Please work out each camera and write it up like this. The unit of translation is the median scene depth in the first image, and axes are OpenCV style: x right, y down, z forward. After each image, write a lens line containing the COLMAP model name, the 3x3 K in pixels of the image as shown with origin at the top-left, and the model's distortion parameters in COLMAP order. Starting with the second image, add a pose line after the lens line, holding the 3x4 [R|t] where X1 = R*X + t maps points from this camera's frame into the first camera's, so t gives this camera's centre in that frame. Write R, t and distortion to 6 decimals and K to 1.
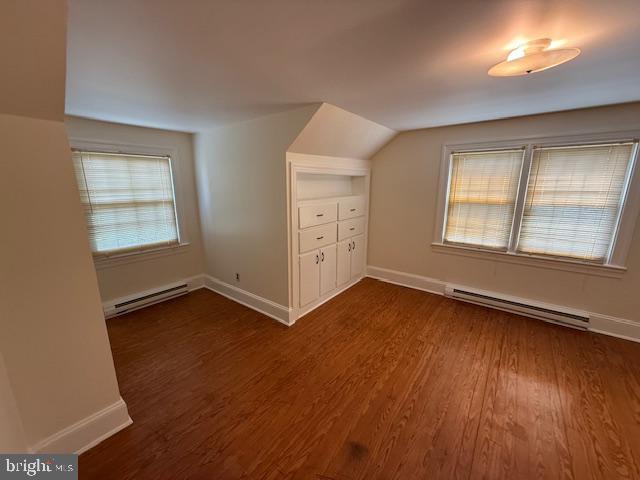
lens RADIAL K [[253.5, 0, 320.3], [0, 253.5, 239.3], [0, 0, 1]] dist [0.000564, 0.000409]
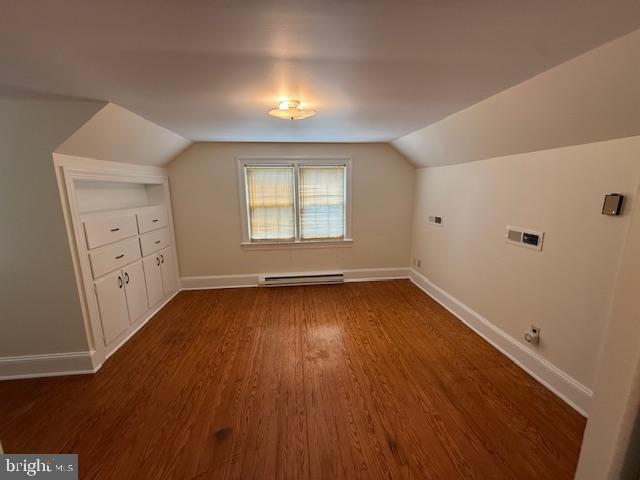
lens RADIAL K [[248.7, 0, 317.6], [0, 248.7, 237.2], [0, 0, 1]] dist [0.001221, 0.000157]
pose [[0.725244, -0.135994, 0.674927, -0.078780], [0.159537, 0.986811, 0.027406, 0.014986], [-0.669753, 0.087799, 0.737376, -0.066159]]
